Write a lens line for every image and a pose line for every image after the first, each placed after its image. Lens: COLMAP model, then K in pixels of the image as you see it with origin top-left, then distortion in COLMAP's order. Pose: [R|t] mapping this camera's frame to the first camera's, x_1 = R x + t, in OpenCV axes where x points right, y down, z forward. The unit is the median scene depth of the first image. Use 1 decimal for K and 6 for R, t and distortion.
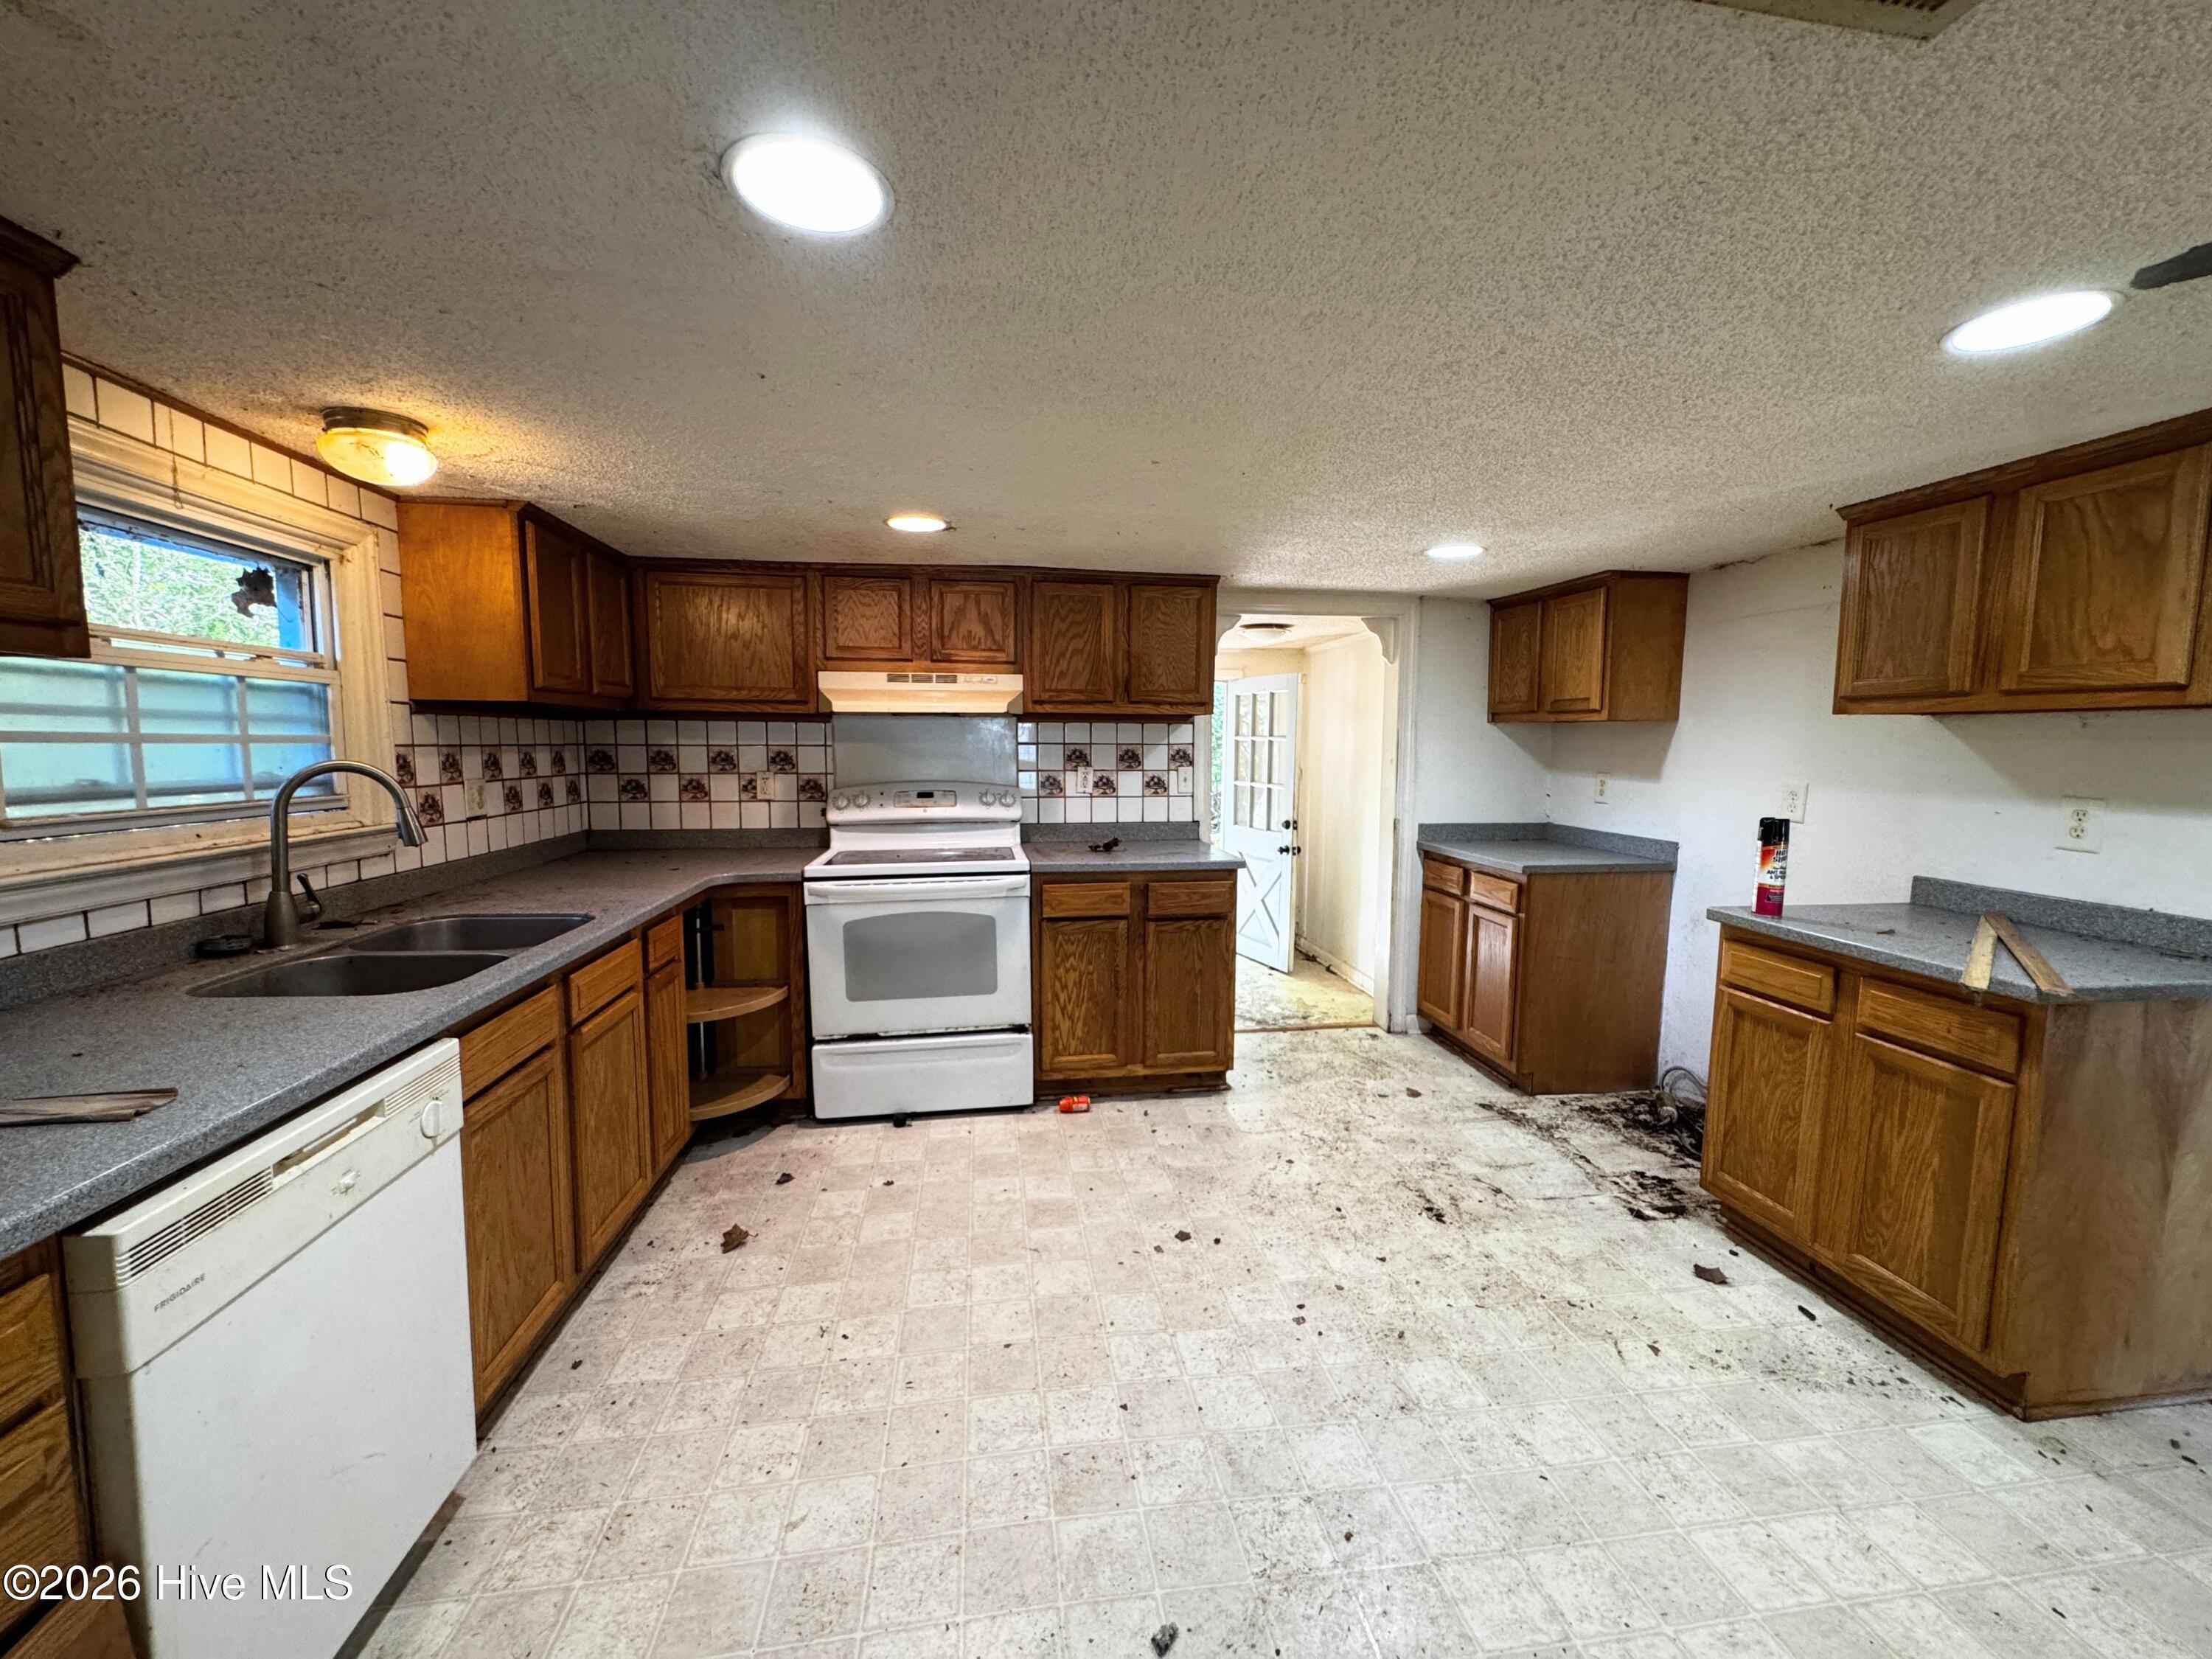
lens RADIAL K [[885.6, 0, 1105.1], [0, 885.6, 827.4], [0, 0, 1]] dist [-0.003702, 0.000432]
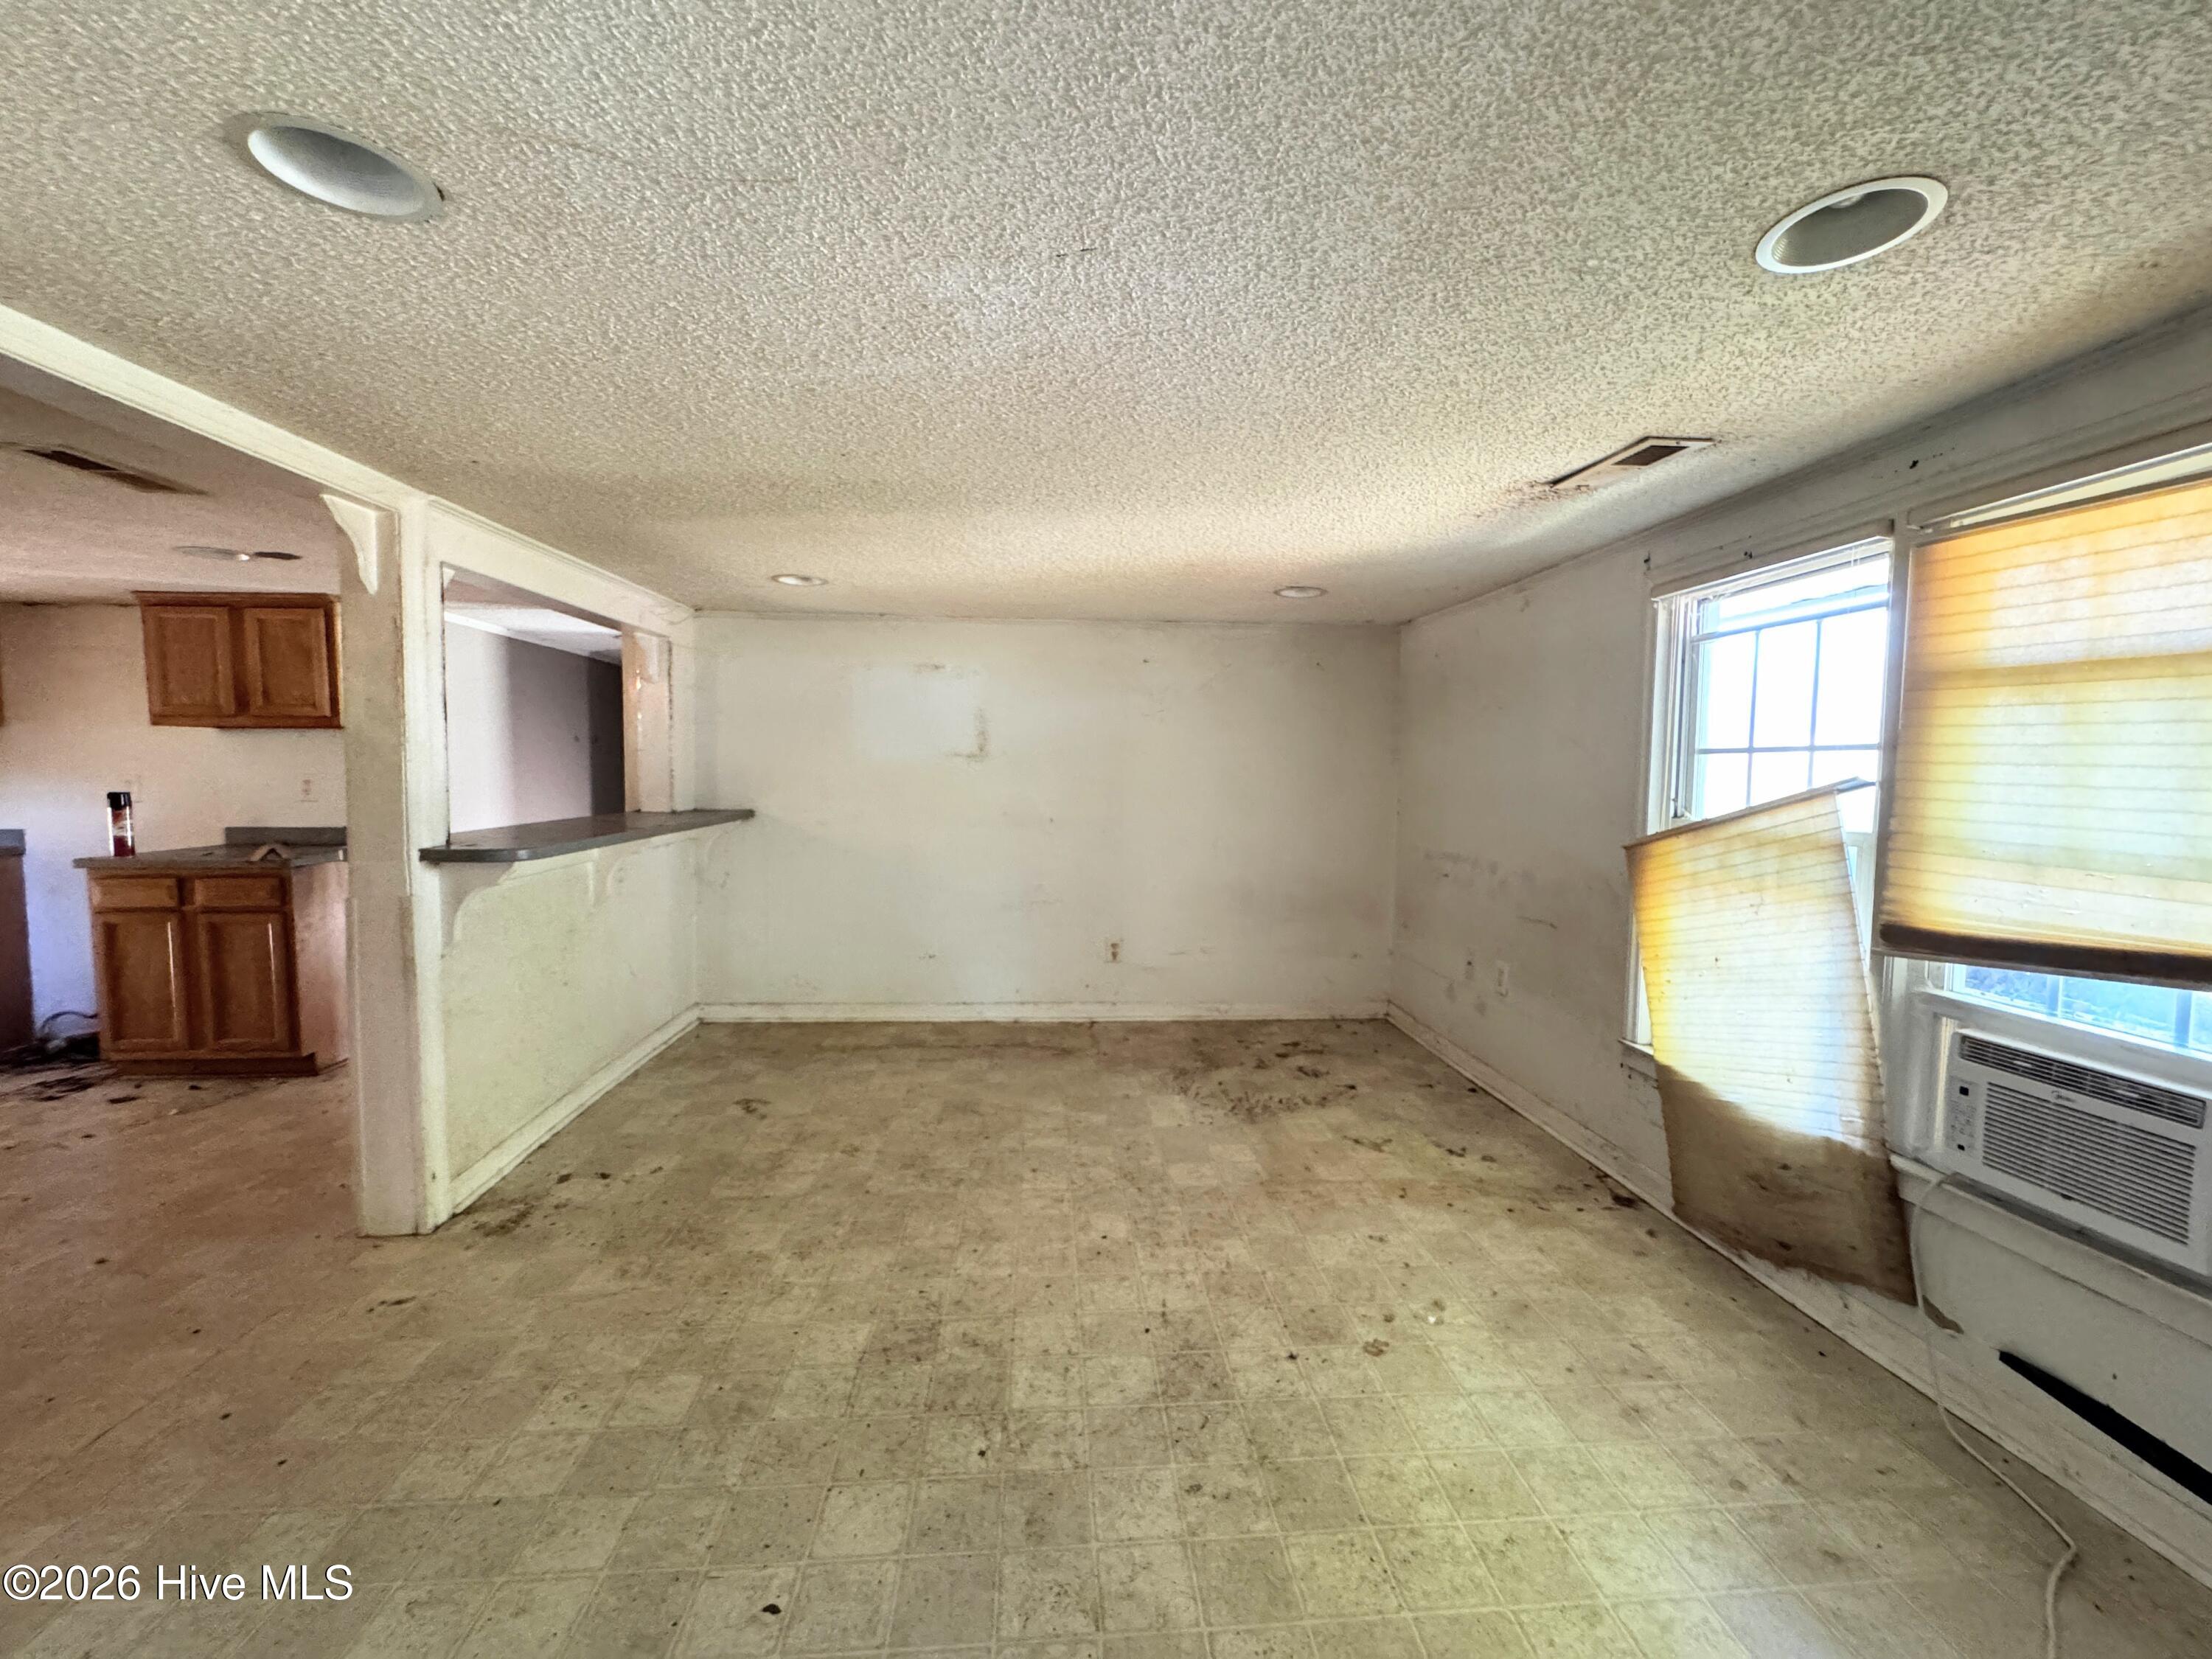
lens RADIAL K [[898.1, 0, 1120.8], [0, 898.1, 828.9], [0, 0, 1]] dist [-0.000917, -0.000142]
pose [[0.071203, -0.080674, 0.994194, -0.670952], [0.095046, 0.992737, 0.073748, 0.103577], [-0.992923, 0.089244, 0.078354, -0.841930]]
